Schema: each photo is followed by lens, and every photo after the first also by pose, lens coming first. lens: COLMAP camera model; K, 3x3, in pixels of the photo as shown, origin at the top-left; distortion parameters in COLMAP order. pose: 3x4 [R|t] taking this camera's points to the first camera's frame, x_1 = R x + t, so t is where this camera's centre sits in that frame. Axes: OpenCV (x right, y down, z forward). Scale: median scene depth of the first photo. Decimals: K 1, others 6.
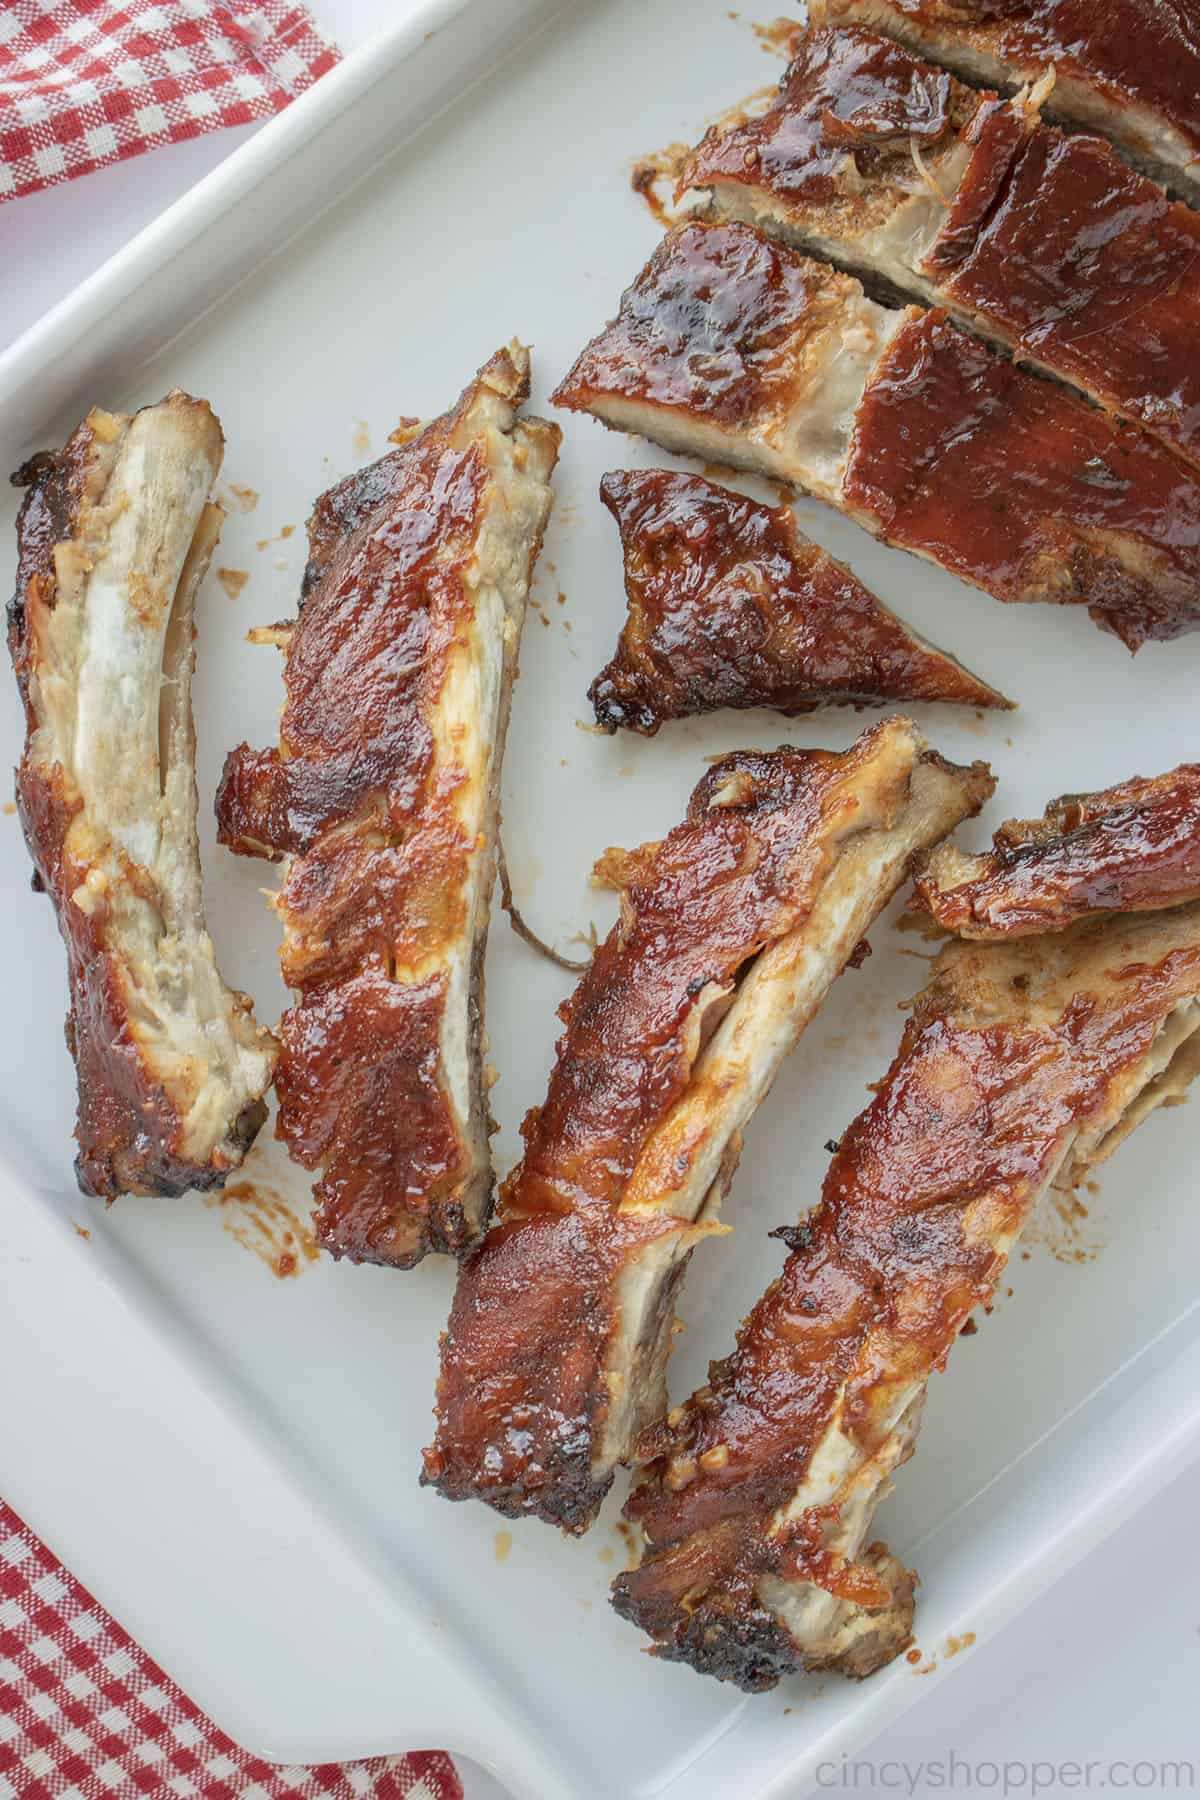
lens RADIAL K [[3001.9, 0, 610.7], [0, 3001.9, 899.5], [0, 0, 1]] dist [-0.033258, 0.000000]
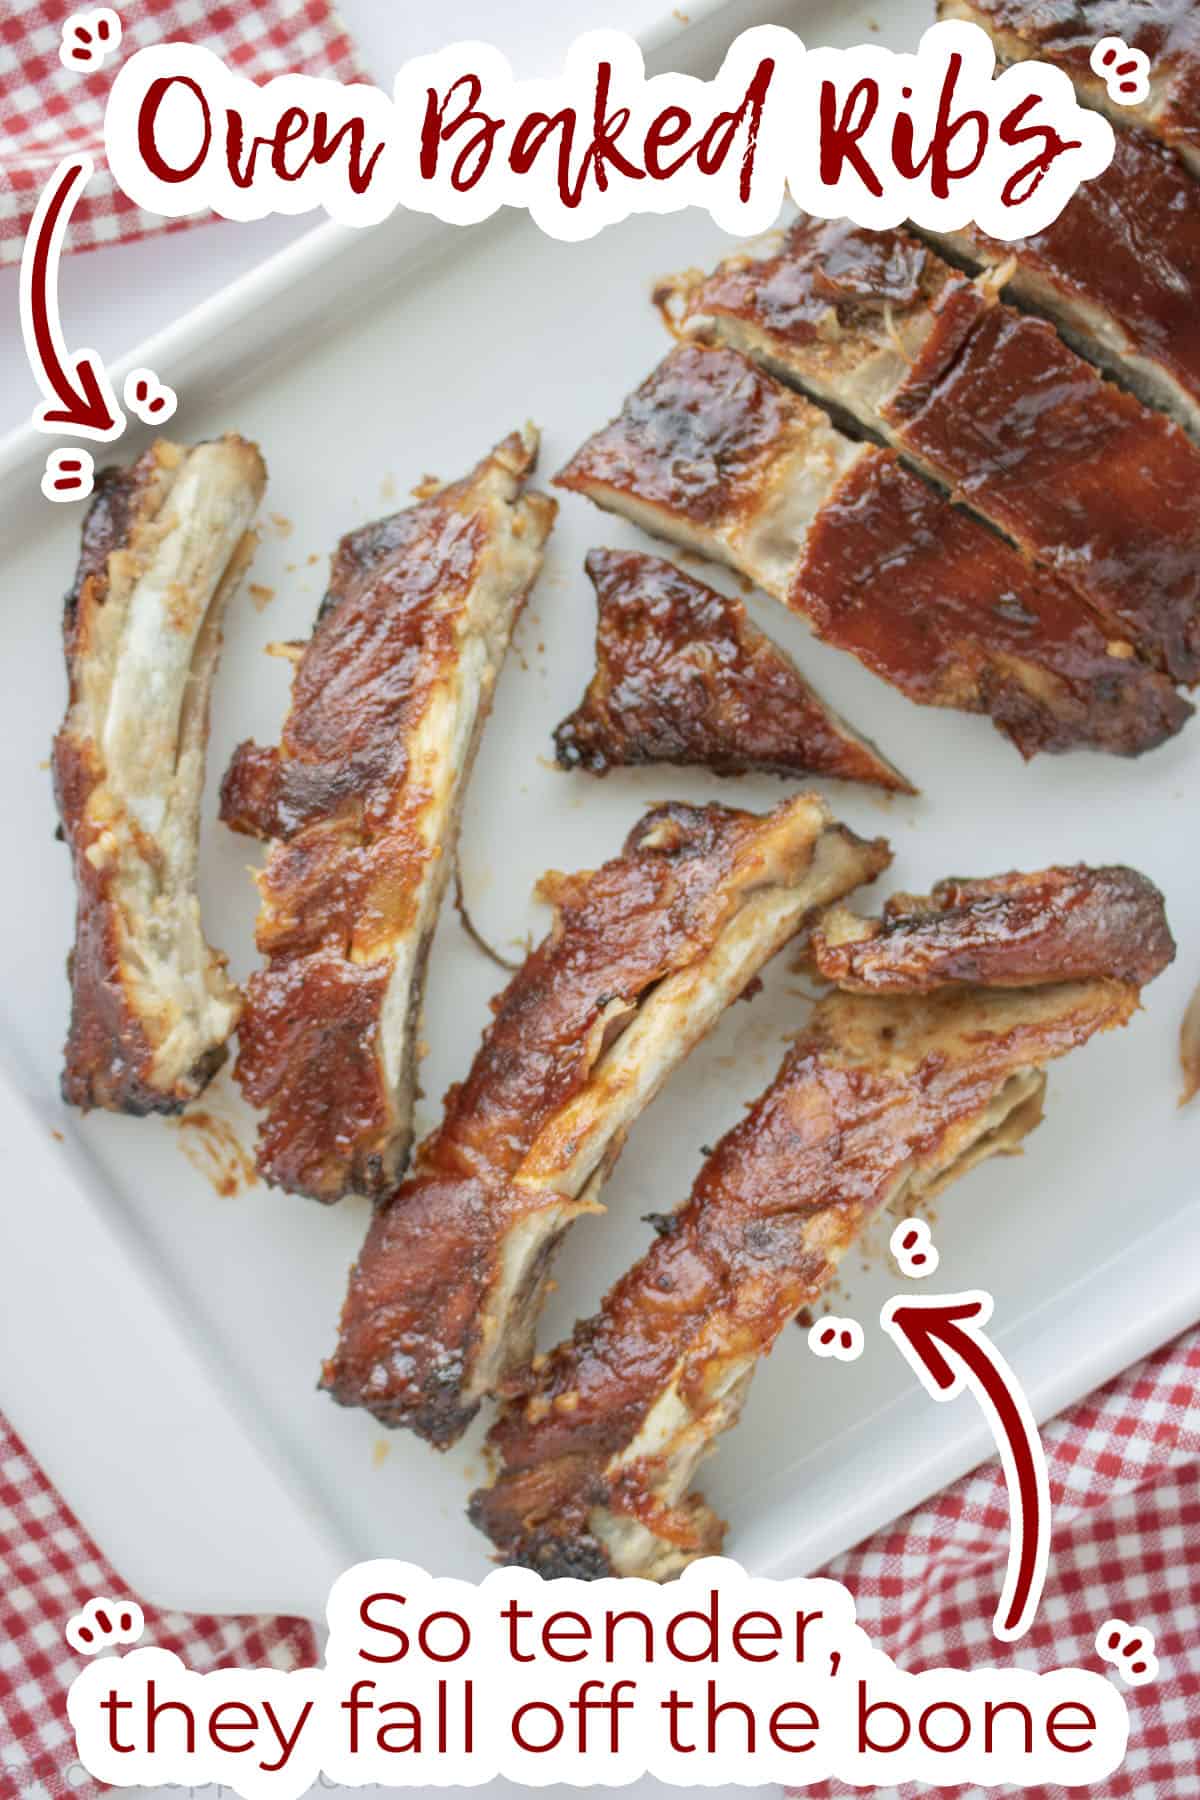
lens RADIAL K [[3089.8, 0, 593.6], [0, 3089.8, 900.2], [0, 0, 1]] dist [-0.014790, 0.000000]
pose [[0.990419, 0.135540, -0.026426, 0.050170], [-0.135020, 0.990630, 0.020561, -0.032970], [0.028966, -0.016796, 0.999439, -0.196597]]
